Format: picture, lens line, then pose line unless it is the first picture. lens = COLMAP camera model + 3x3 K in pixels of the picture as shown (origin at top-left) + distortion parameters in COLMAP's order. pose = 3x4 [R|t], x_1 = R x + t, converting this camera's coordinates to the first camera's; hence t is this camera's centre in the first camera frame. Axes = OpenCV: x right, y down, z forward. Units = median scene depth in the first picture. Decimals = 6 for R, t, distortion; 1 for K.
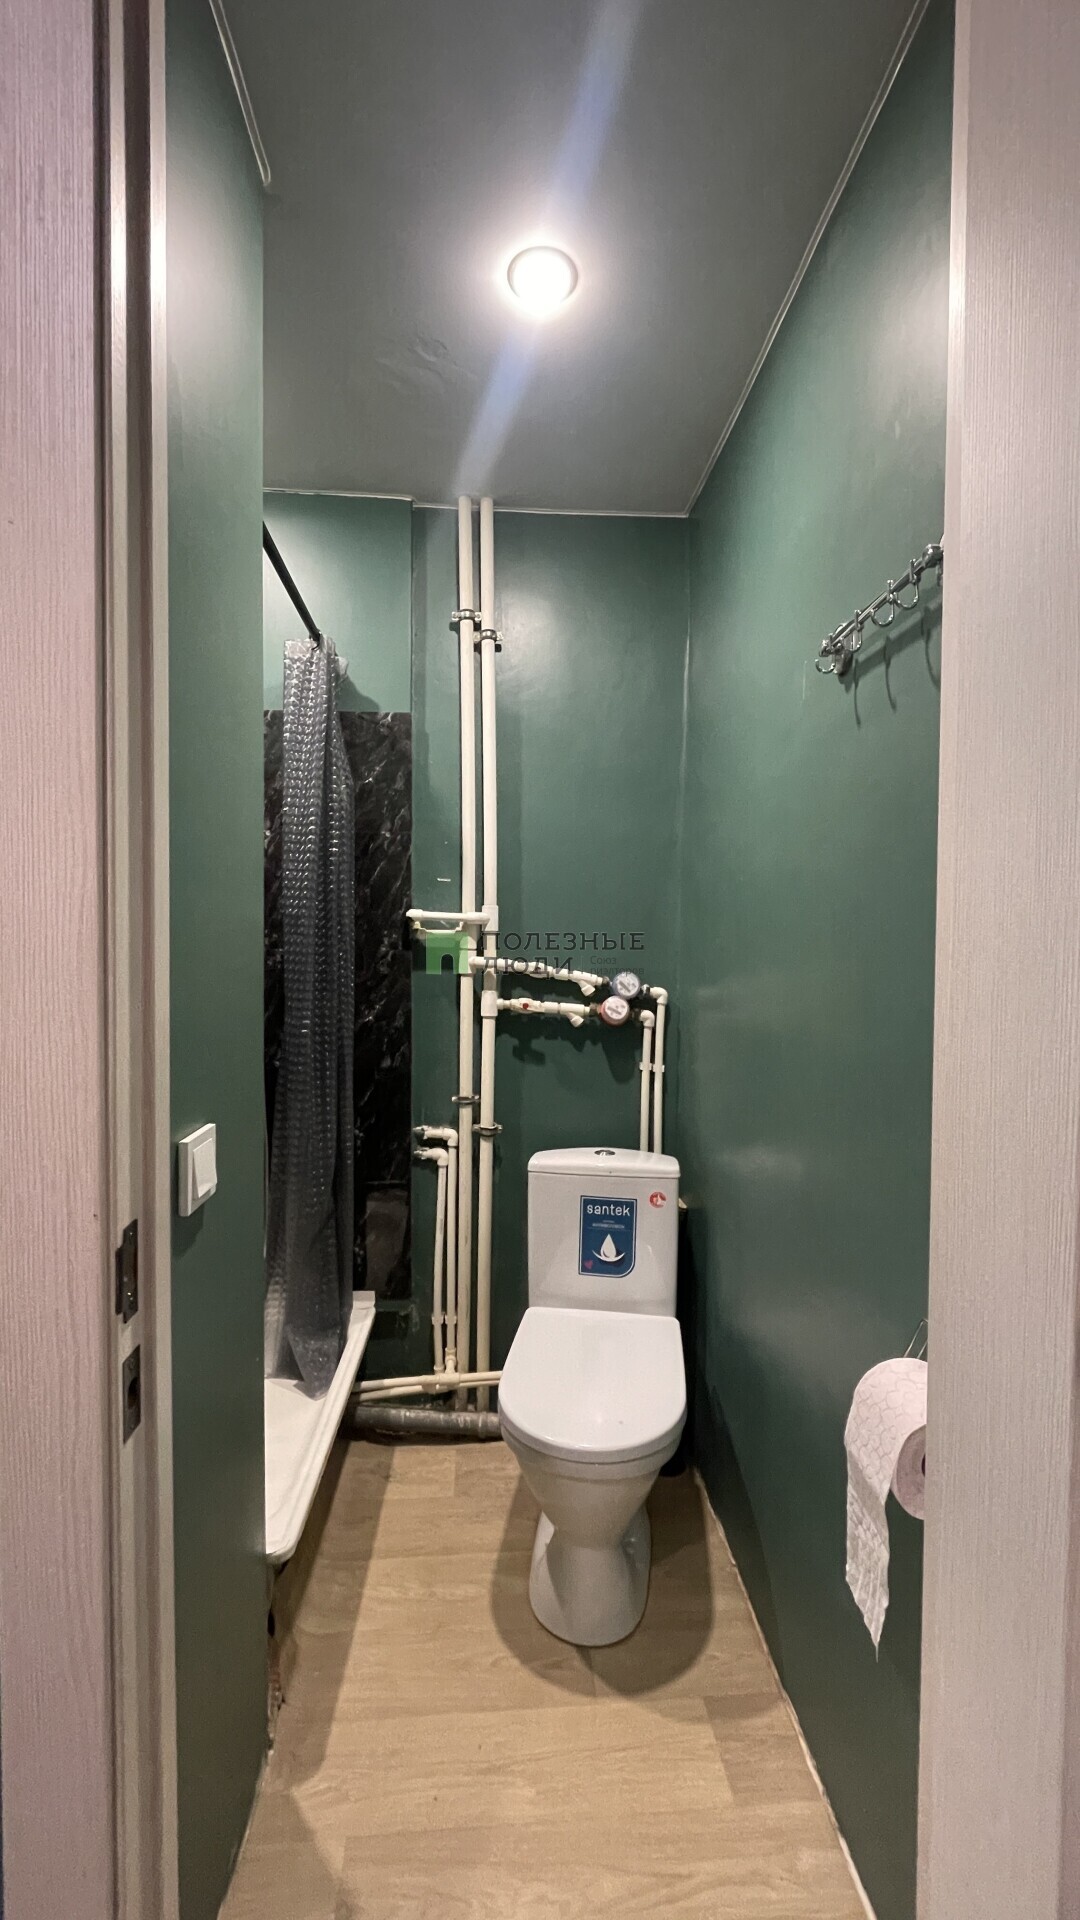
lens RADIAL K [[770.4, 0, 542.7], [0, 770.4, 960.0], [0, 0, 1]] dist [-0.003870, -0.000409]
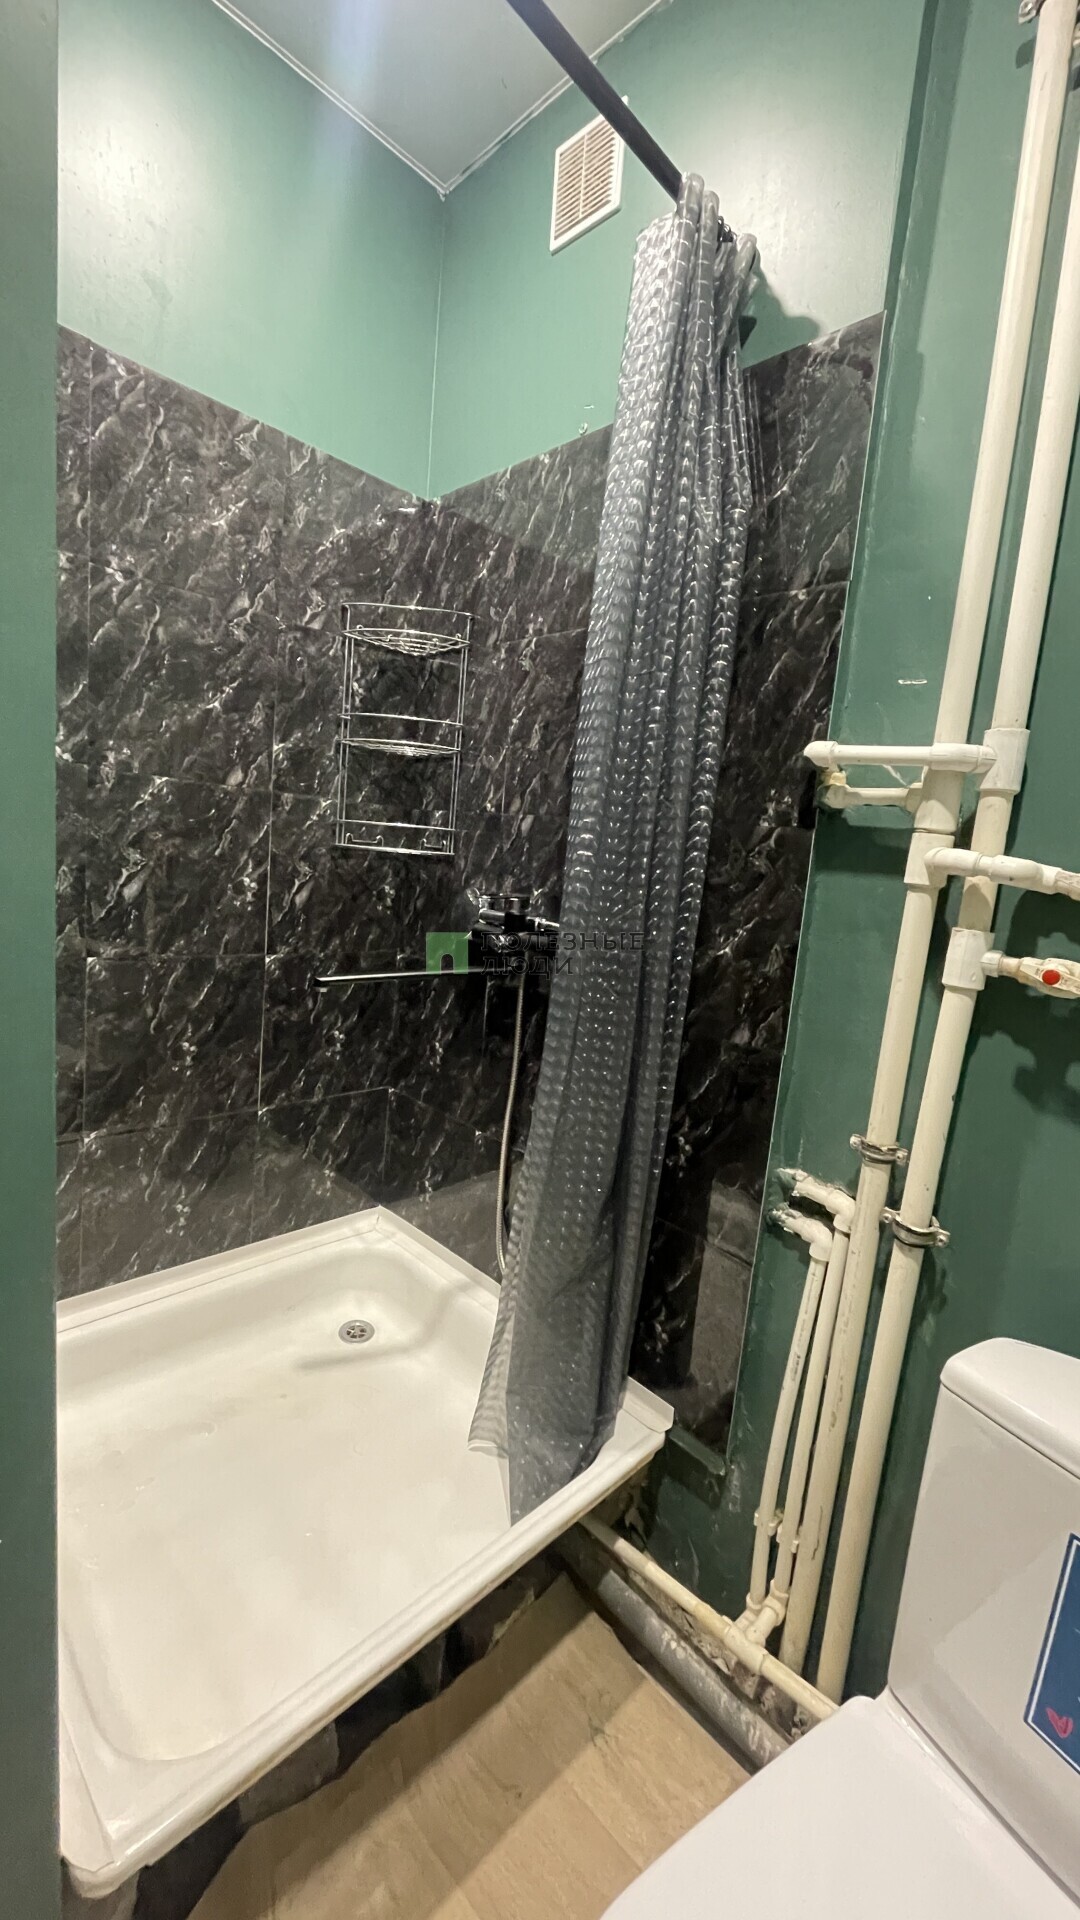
lens RADIAL K [[770.4, 0, 539.6], [0, 770.4, 964.4], [0, 0, 1]] dist [-0.003870, -0.000409]
pose [[0.664034, 0.160418, -0.730291, 0.090271], [-0.097687, 0.986955, 0.127974, 0.027572], [0.741293, -0.013640, 0.671043, 0.530043]]
